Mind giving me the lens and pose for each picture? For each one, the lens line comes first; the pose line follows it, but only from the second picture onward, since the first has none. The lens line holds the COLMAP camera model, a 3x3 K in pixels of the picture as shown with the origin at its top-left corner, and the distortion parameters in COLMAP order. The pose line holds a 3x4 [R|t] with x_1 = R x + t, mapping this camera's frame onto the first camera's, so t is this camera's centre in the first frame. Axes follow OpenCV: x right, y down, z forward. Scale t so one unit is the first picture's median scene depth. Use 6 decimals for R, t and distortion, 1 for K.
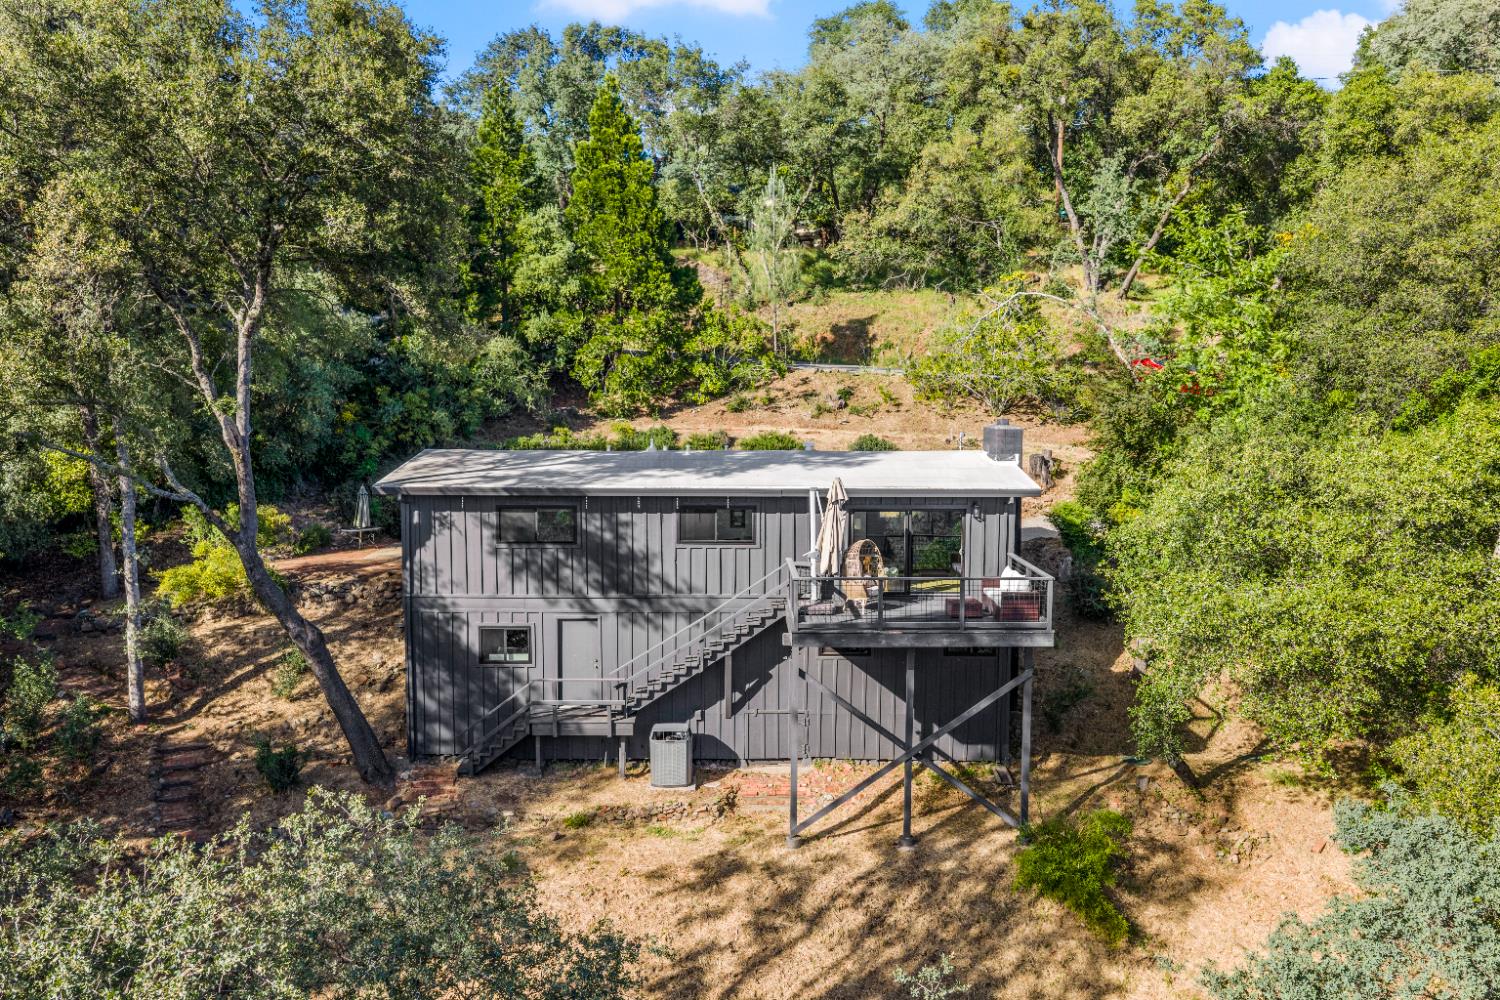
lens RADIAL K [[1258.9, 0, 750.0], [0, 1258.9, 500.0], [0, 0, 1]] dist [0.008724, -0.011319]
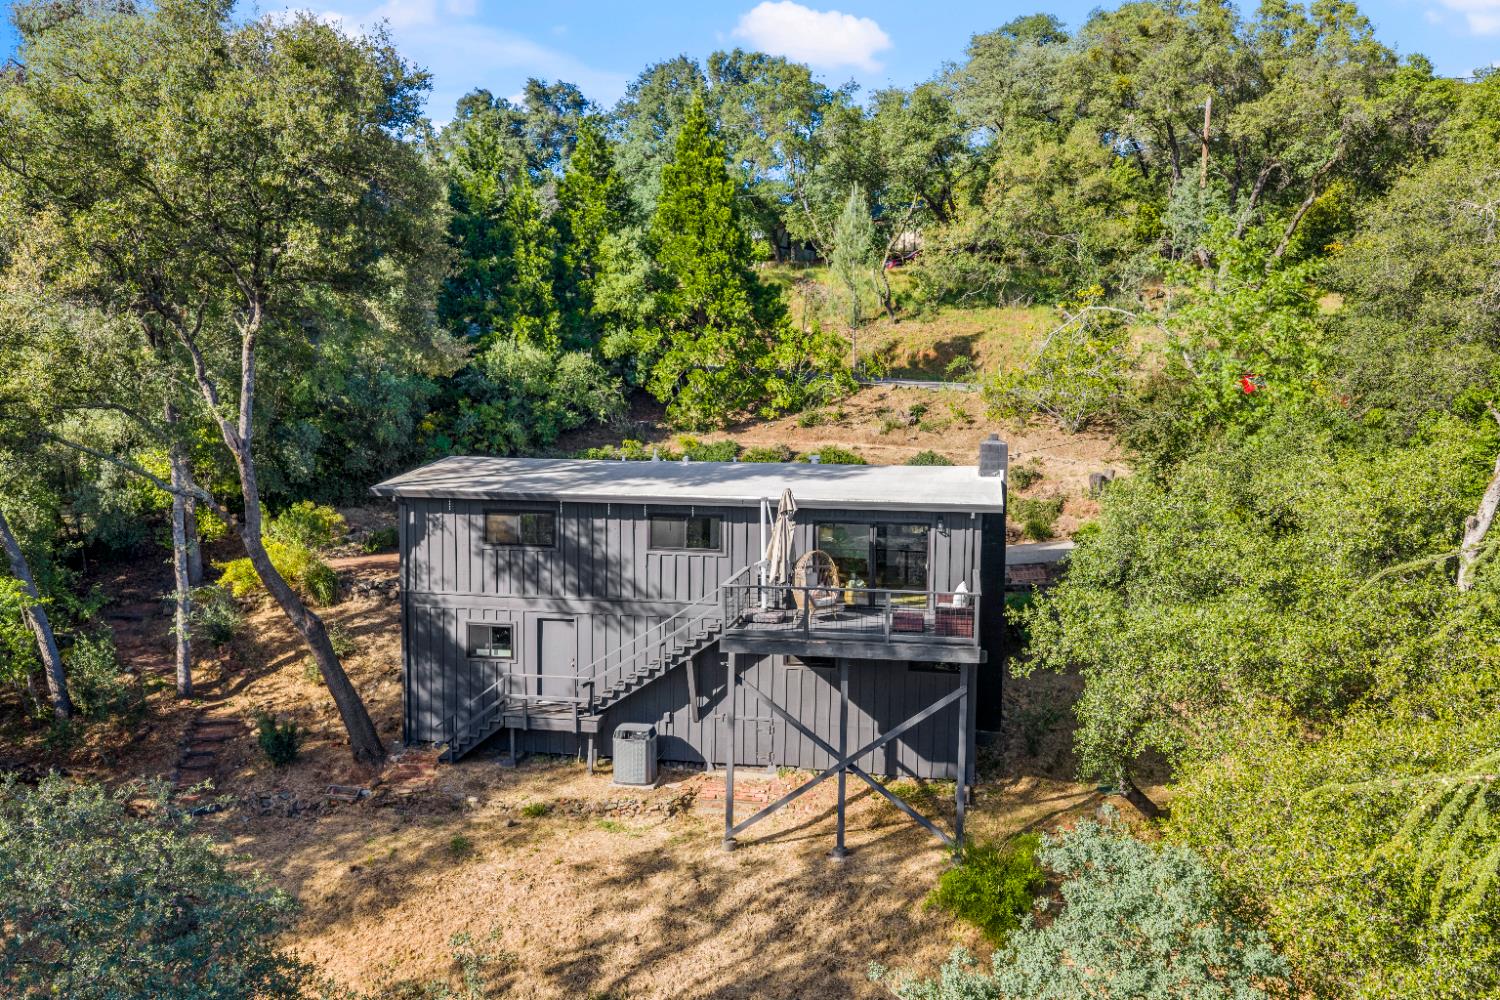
lens RADIAL K [[1258.9, 0, 750.0], [0, 1258.9, 500.0], [0, 0, 1]] dist [0.008724, -0.011319]
pose [[0.982518, 0.021941, -0.184870, 0.212635], [-0.024949, 0.999591, -0.013960, 0.006059], [0.184488, 0.018329, 0.982664, -0.001990]]
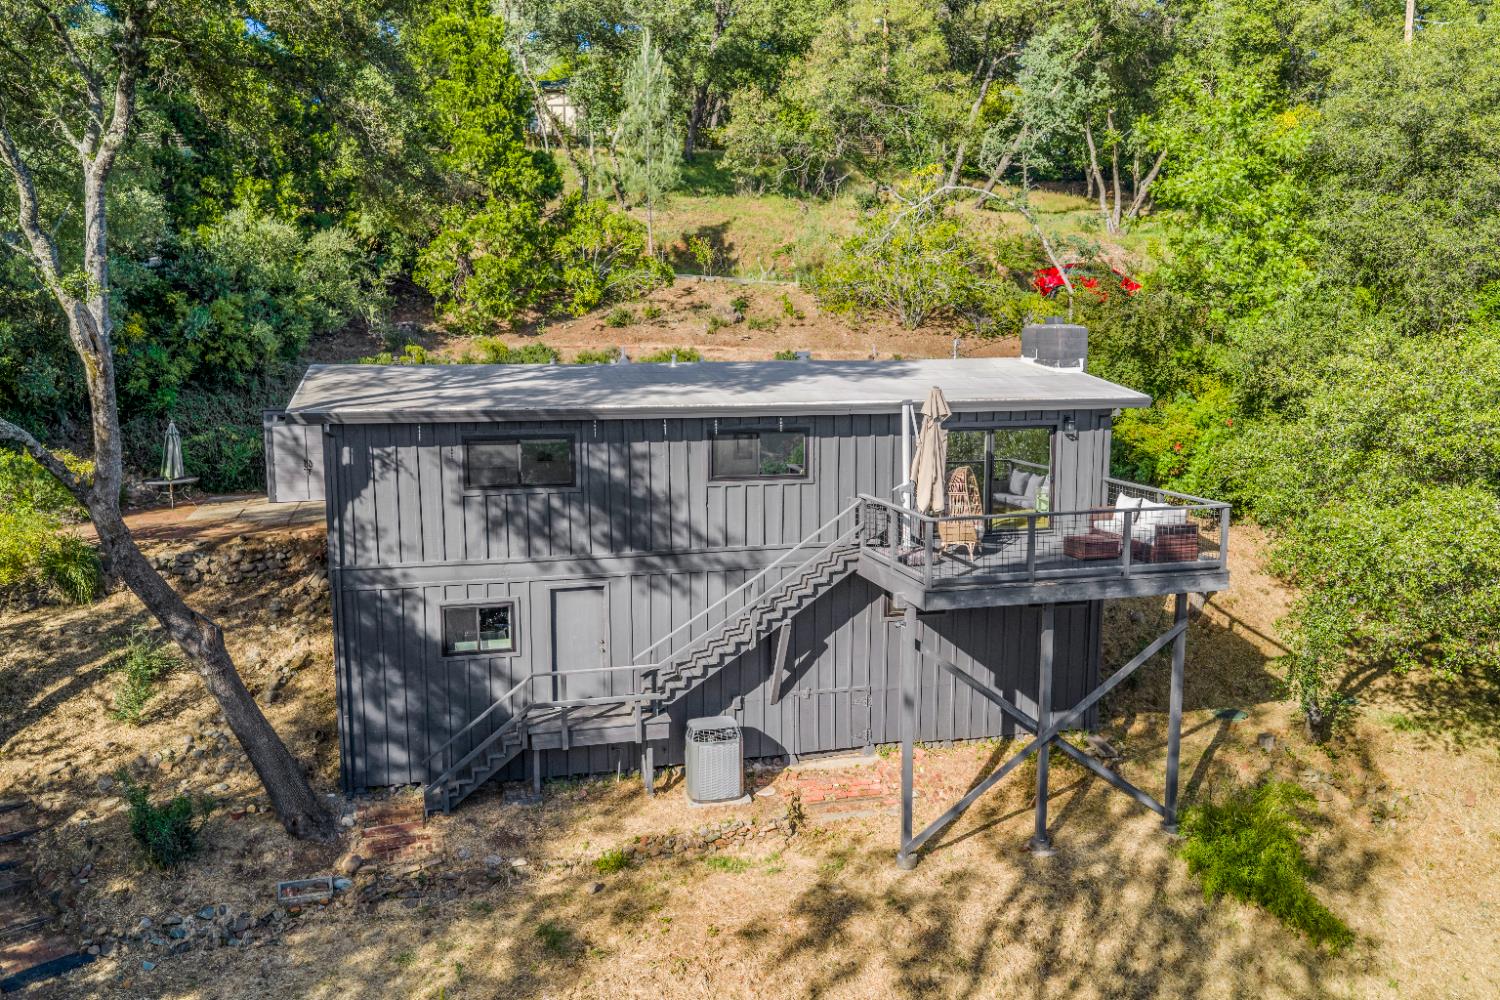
lens RADIAL K [[1258.9, 0, 750.0], [0, 1258.9, 500.0], [0, 0, 1]] dist [0.008724, -0.011319]
pose [[0.969055, -0.039156, 0.243720, -0.216164], [0.027793, 0.998368, 0.049892, 0.009330], [-0.245276, -0.041574, 0.968561, 0.260495]]
